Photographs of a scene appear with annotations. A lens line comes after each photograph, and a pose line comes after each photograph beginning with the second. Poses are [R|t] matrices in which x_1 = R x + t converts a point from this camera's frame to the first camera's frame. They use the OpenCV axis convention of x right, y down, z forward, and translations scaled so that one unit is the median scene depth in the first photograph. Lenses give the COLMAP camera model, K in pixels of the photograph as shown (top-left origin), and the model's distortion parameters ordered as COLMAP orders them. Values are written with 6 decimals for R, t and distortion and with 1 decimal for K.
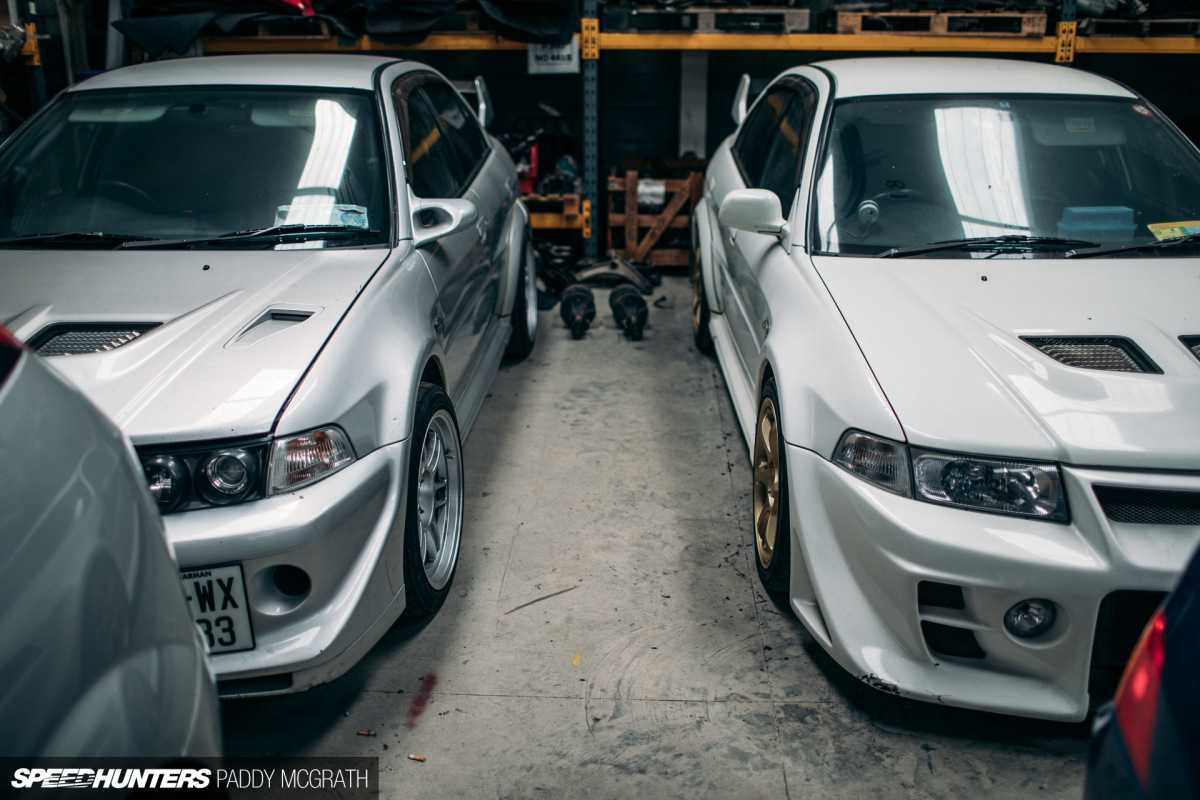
lens RADIAL K [[1163.3, 0, 600.0], [0, 1163.3, 400.0], [0, 0, 1]] dist [-0.053227, 0.037947]
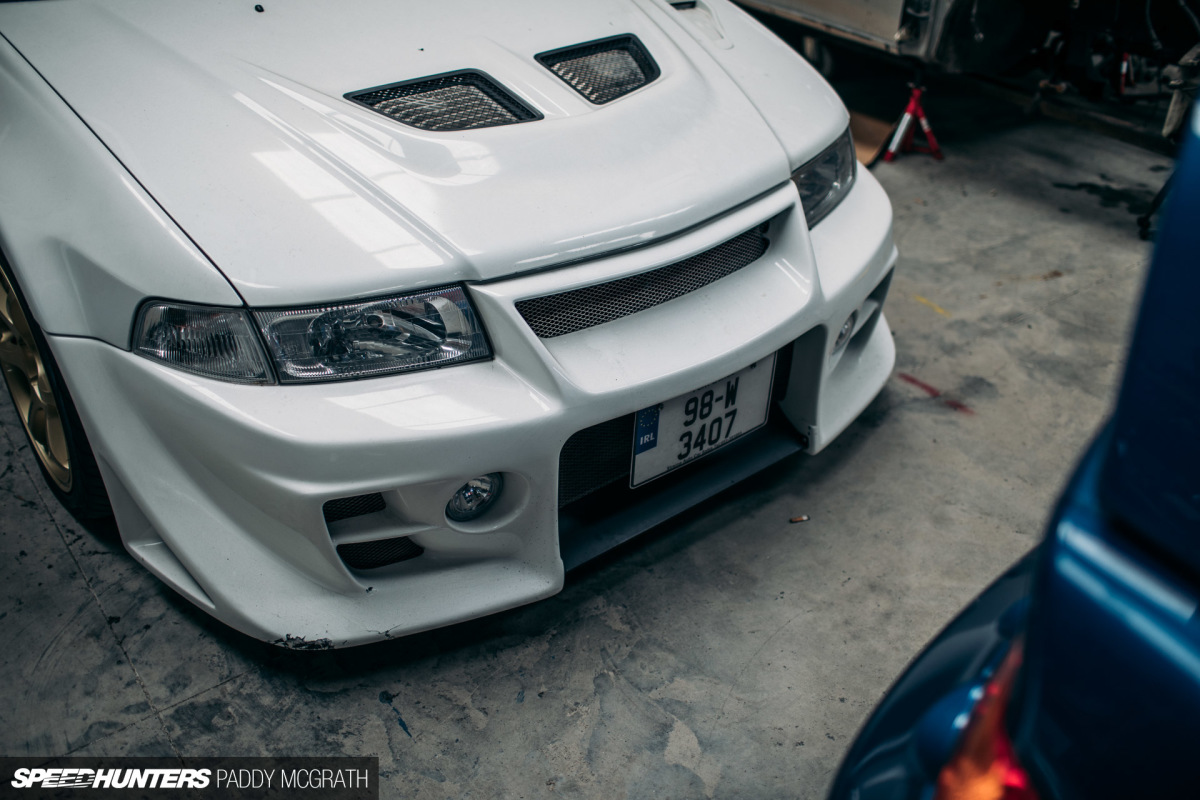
lens RADIAL K [[1163.3, 0, 600.0], [0, 1163.3, 400.0], [0, 0, 1]] dist [-0.053227, 0.037947]
pose [[0.778100, -0.328081, 0.535653, 0.051629], [0.169813, 0.930874, 0.323476, -0.089730], [-0.604751, -0.160736, 0.780025, 0.353565]]
